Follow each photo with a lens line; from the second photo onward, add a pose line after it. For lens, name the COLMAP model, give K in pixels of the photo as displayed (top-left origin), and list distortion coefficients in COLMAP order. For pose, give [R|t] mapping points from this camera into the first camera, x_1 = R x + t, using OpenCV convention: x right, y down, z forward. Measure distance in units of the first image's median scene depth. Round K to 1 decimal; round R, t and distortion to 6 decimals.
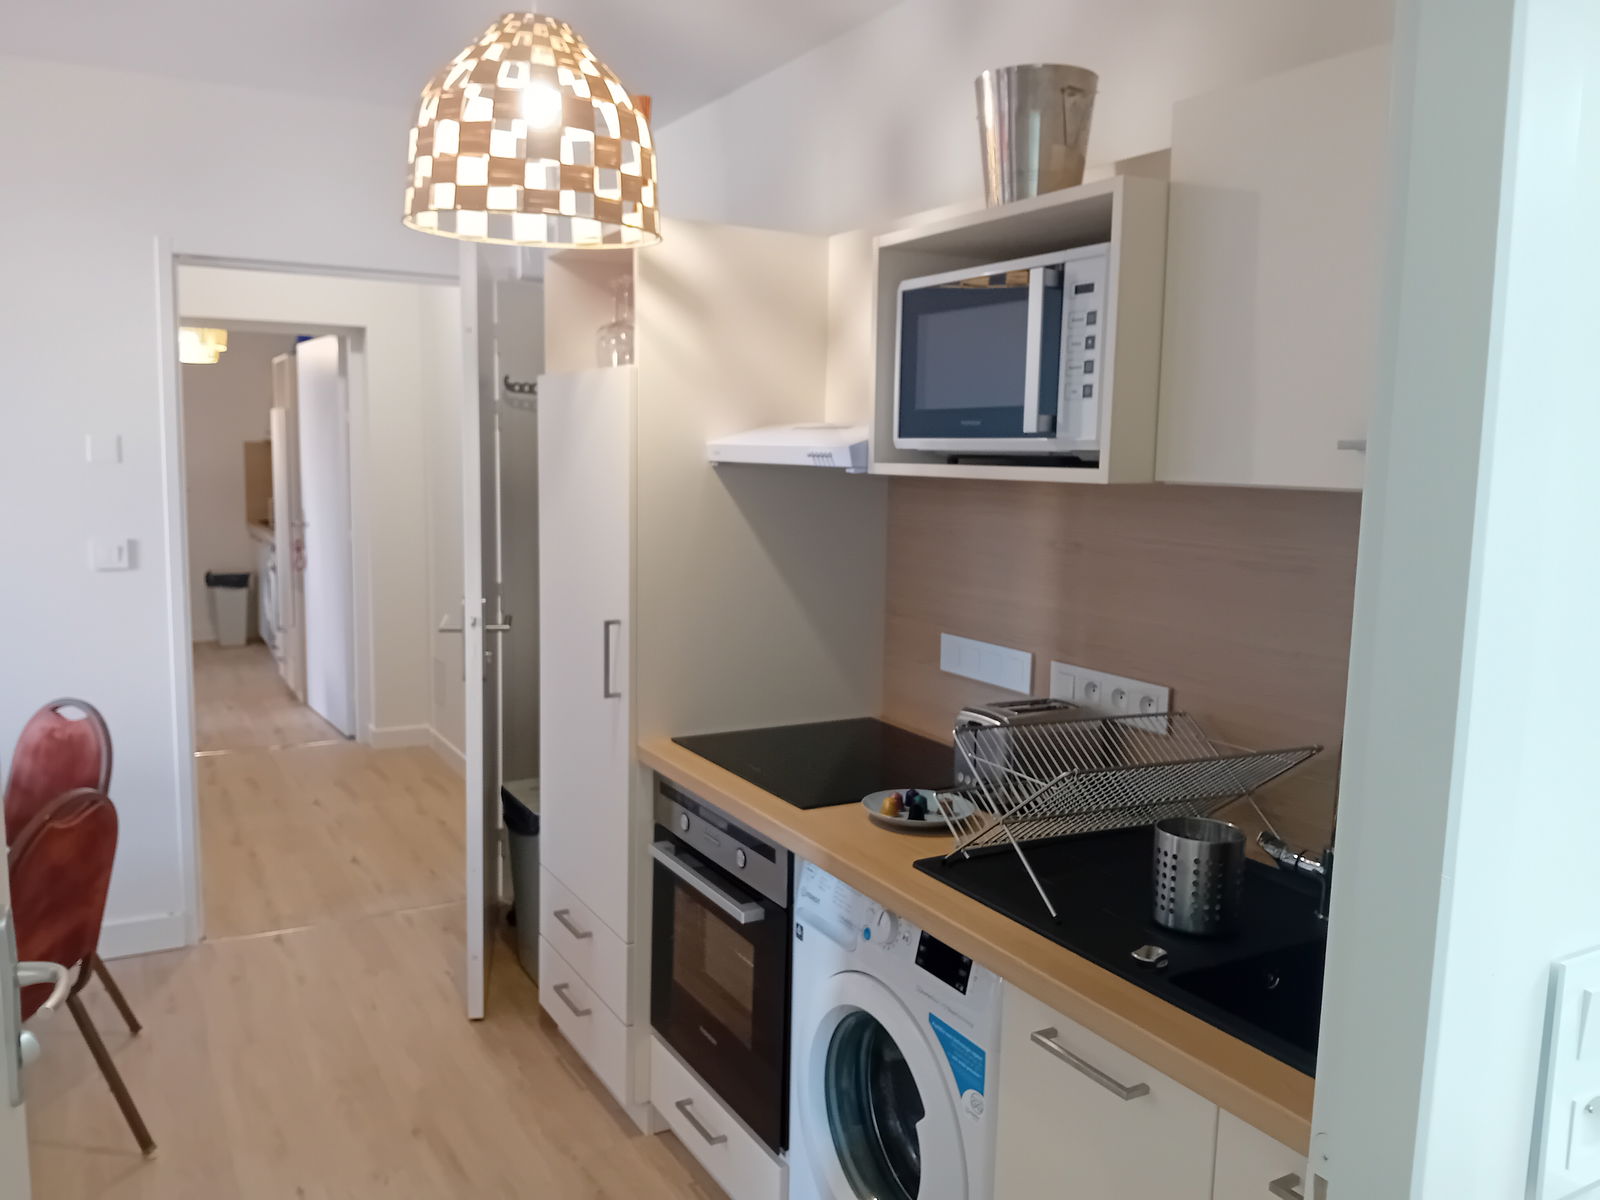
lens RADIAL K [[1266.6, 0, 795.8], [0, 1266.6, 601.6], [0, 0, 1]] dist [0.054197, -0.064041]
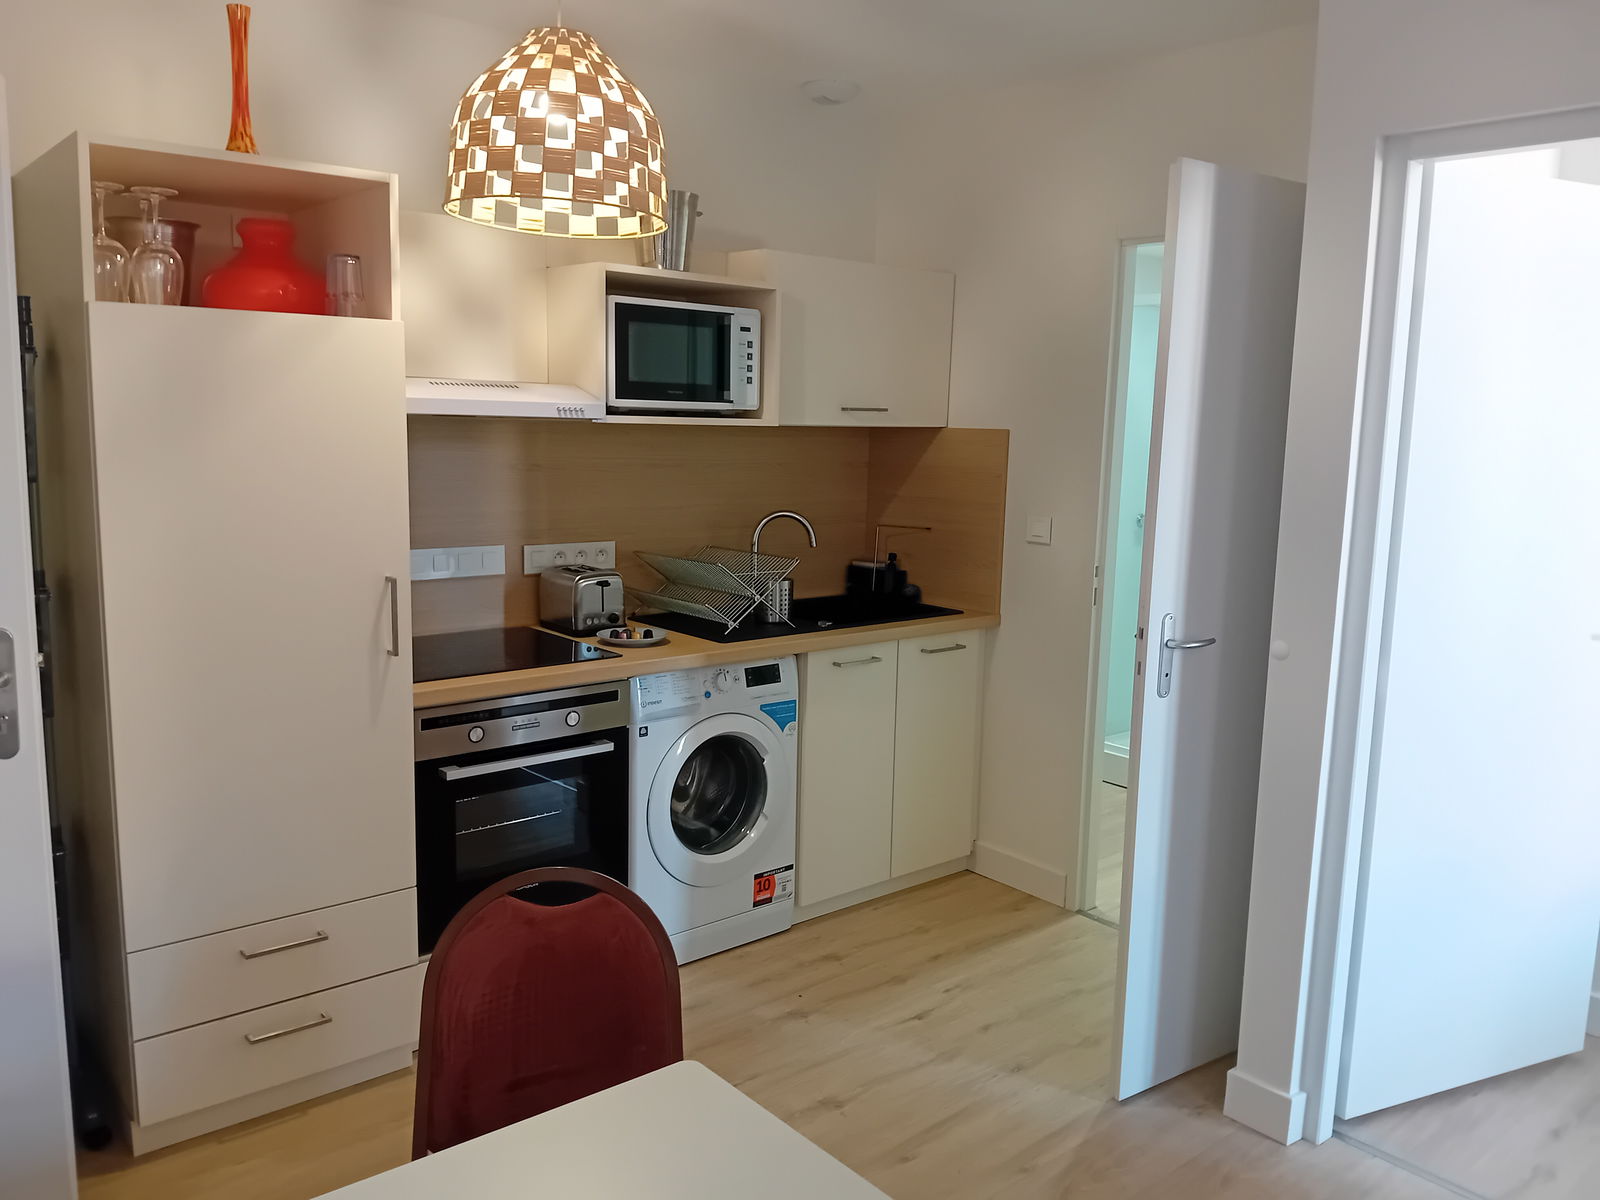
lens RADIAL K [[1266.6, 0, 808.2], [0, 1266.6, 601.9], [0, 0, 1]] dist [0.054197, -0.064041]
pose [[-0.226793, -0.163669, 0.960092, -1.516154], [0.089741, 0.978074, 0.187933, -0.160285], [-0.969800, 0.128781, -0.207133, 1.150626]]
